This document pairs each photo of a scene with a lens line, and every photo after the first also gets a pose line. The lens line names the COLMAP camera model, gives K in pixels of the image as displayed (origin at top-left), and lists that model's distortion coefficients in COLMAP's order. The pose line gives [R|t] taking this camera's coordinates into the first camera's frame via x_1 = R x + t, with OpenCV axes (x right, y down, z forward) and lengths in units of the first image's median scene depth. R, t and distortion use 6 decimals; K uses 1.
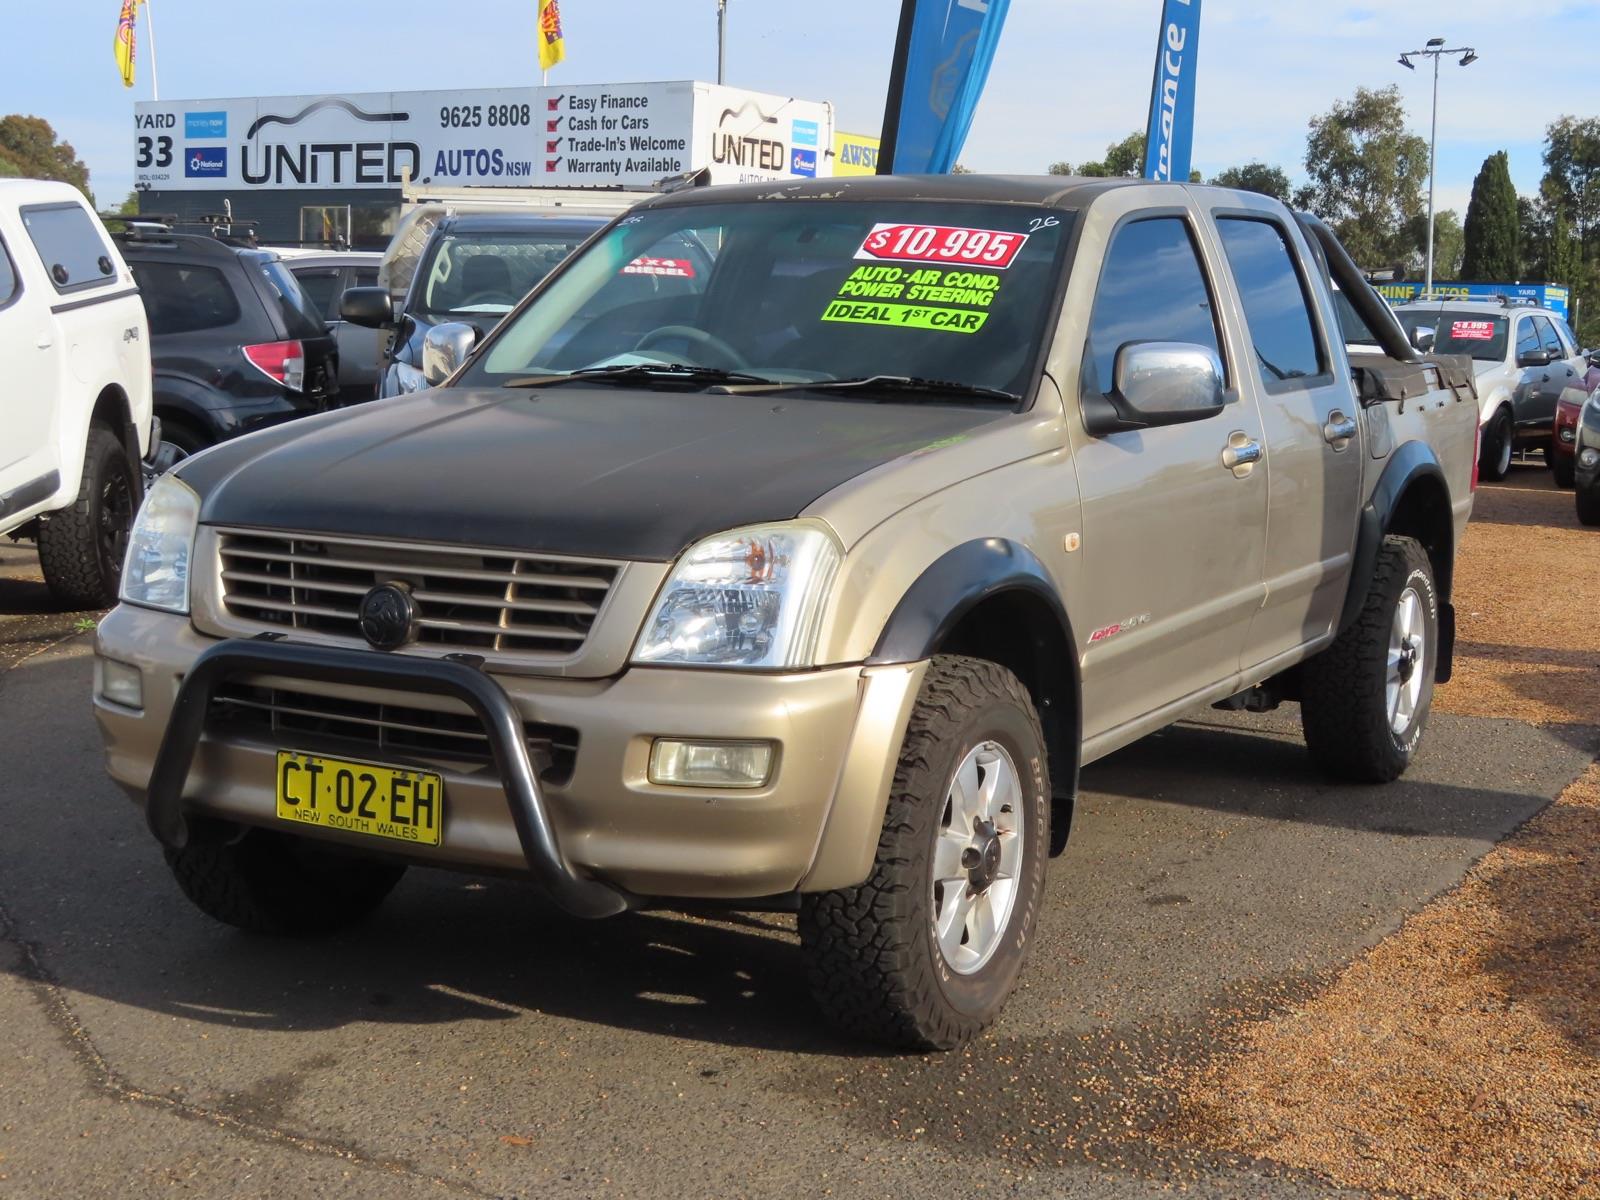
lens RADIAL K [[2423.1, 0, 800.0], [0, 2423.1, 600.0], [0, 0, 1]] dist [-0.029026, 0.018827]
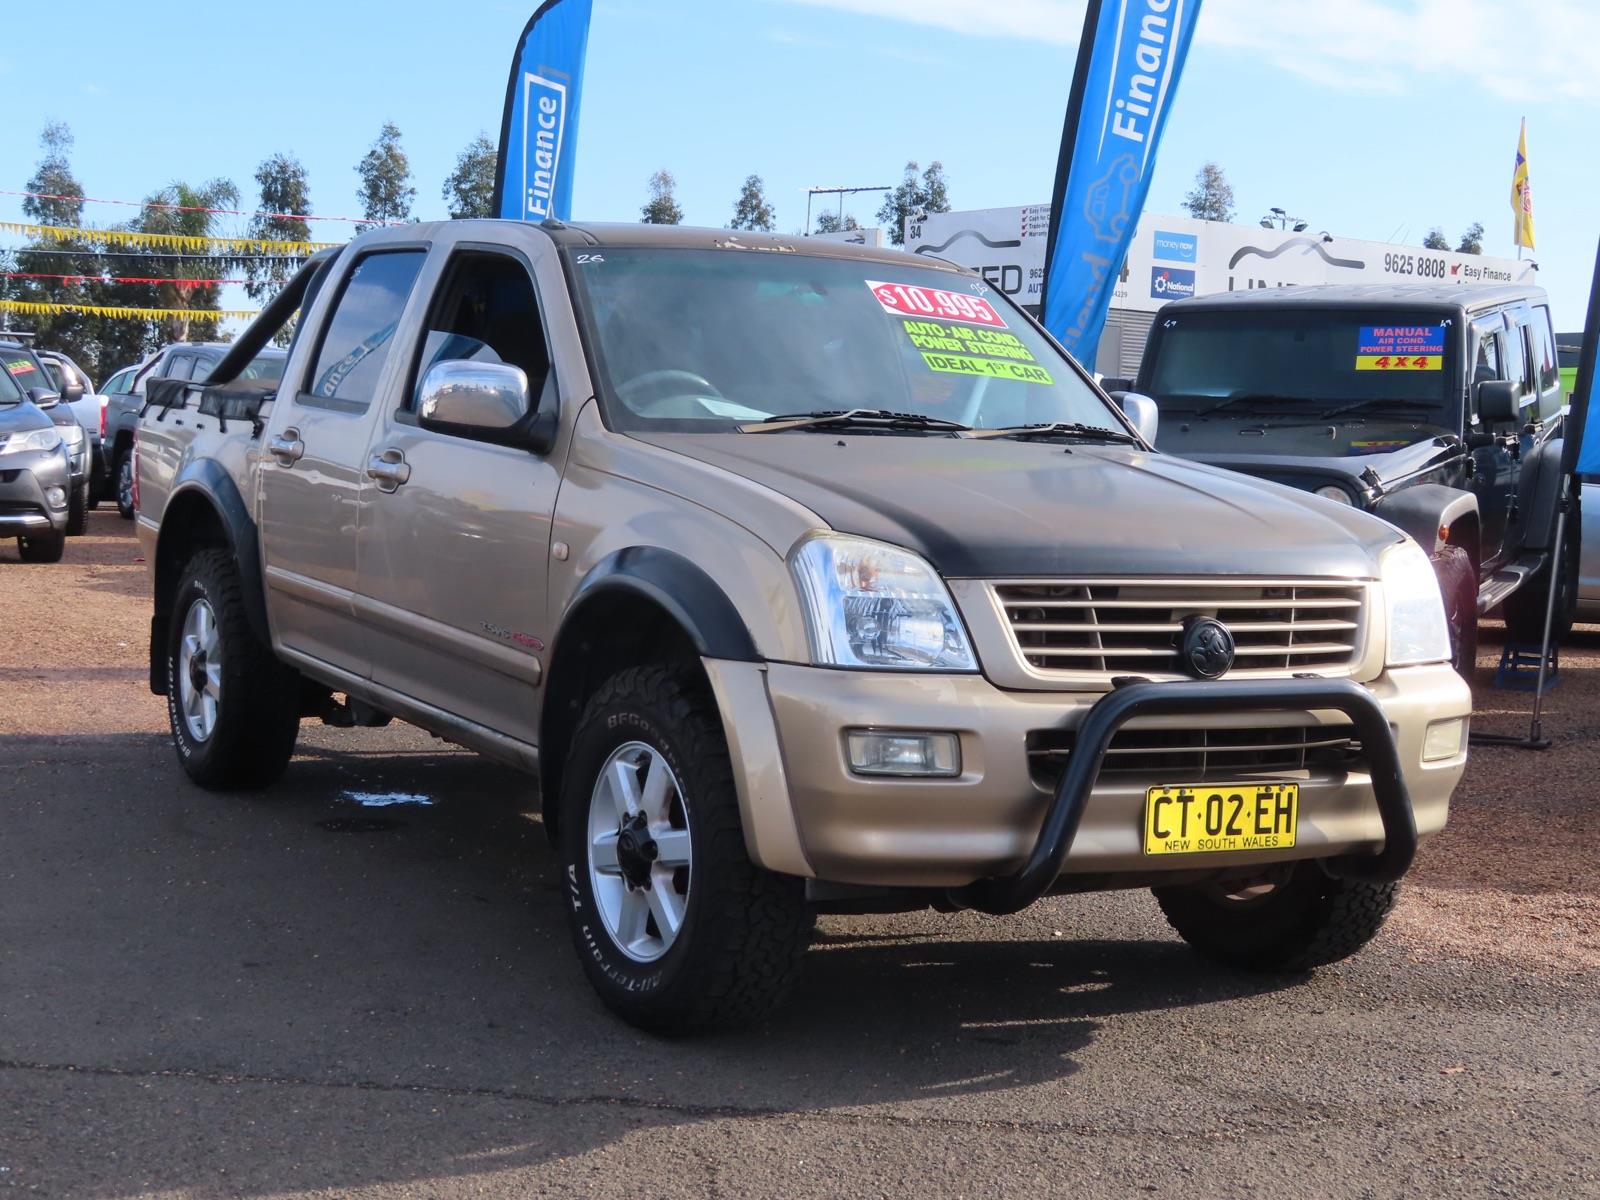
lens RADIAL K [[2457.2, 0, 800.0], [0, 2457.2, 600.0], [0, 0, 1]] dist [0.004903, 0.002807]
pose [[0.524686, -0.063896, 0.848894, -1.189729], [0.074040, 0.996826, 0.029268, -0.060110], [-0.848070, 0.047496, 0.527752, 0.575577]]
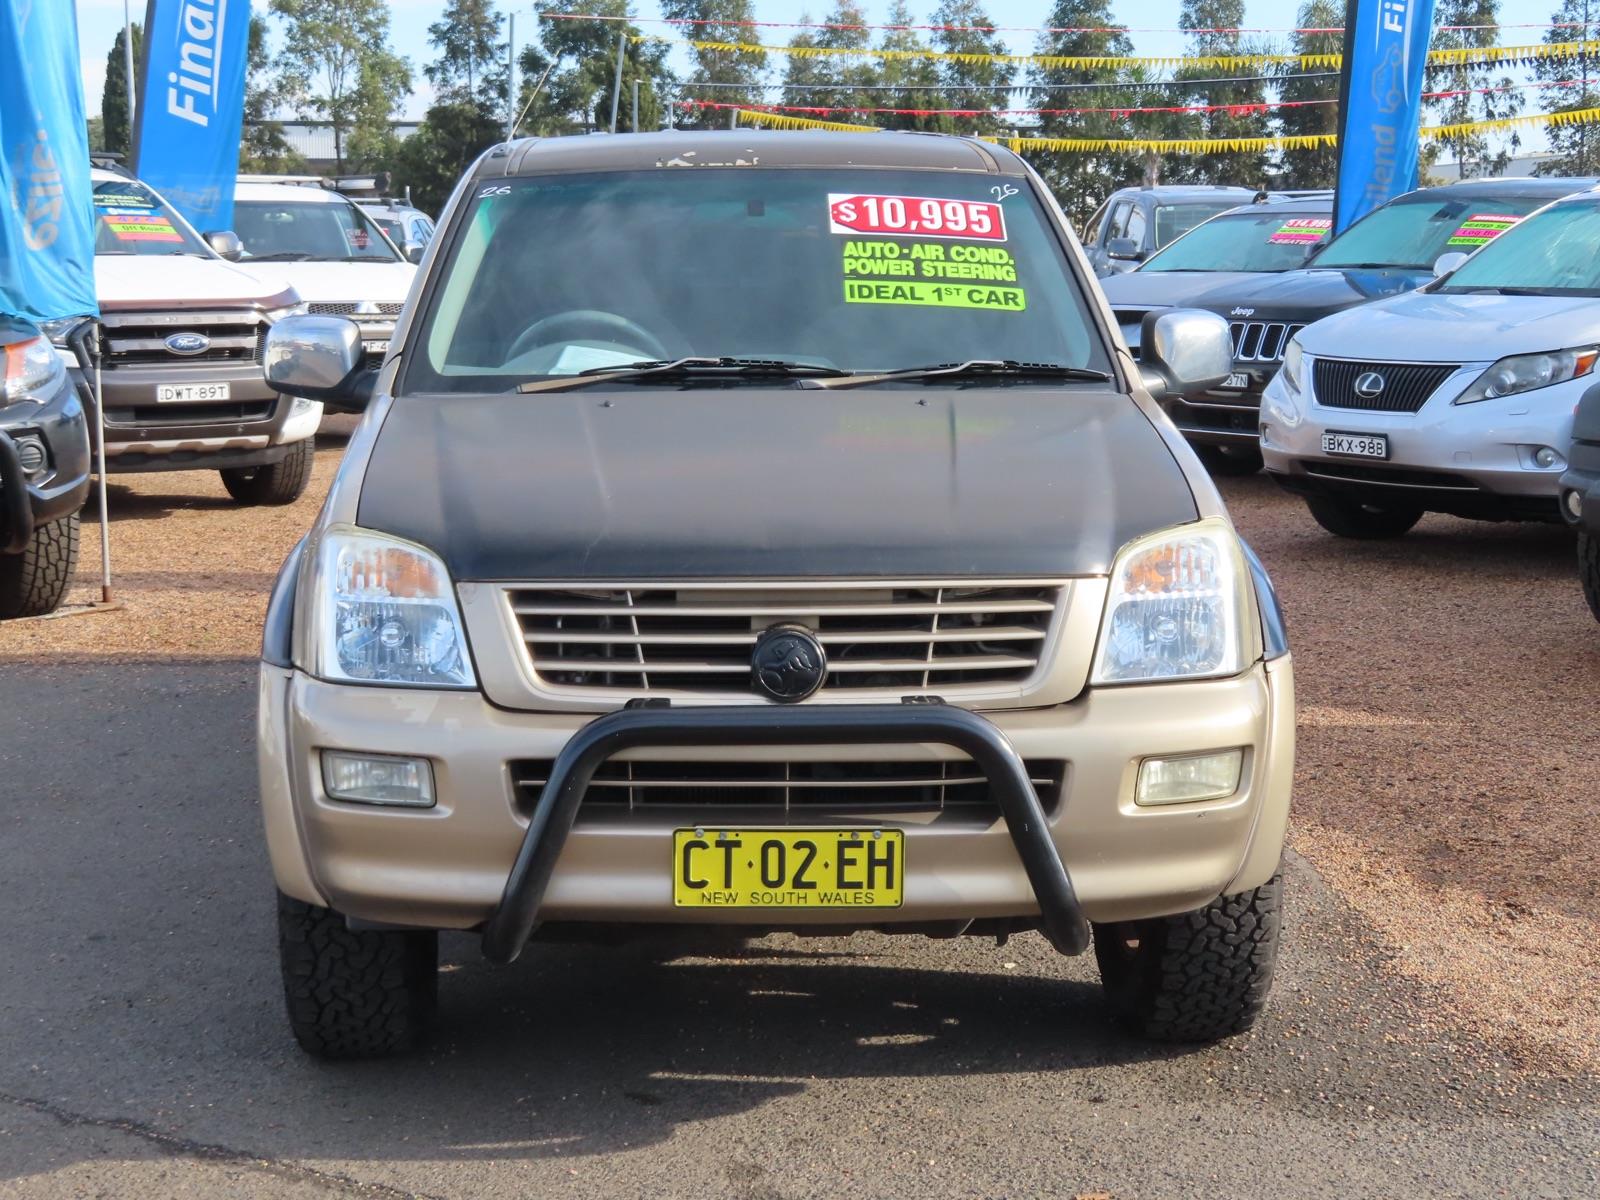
lens RADIAL K [[2742.1, 0, 800.0], [0, 2742.1, 600.0], [0, 0, 1]] dist [-0.007002, 0.059131]
pose [[0.853995, -0.096511, 0.511252, -0.684578], [0.083280, 0.995331, 0.048781, -0.066393], [-0.513573, 0.000918, 0.858045, 0.123834]]
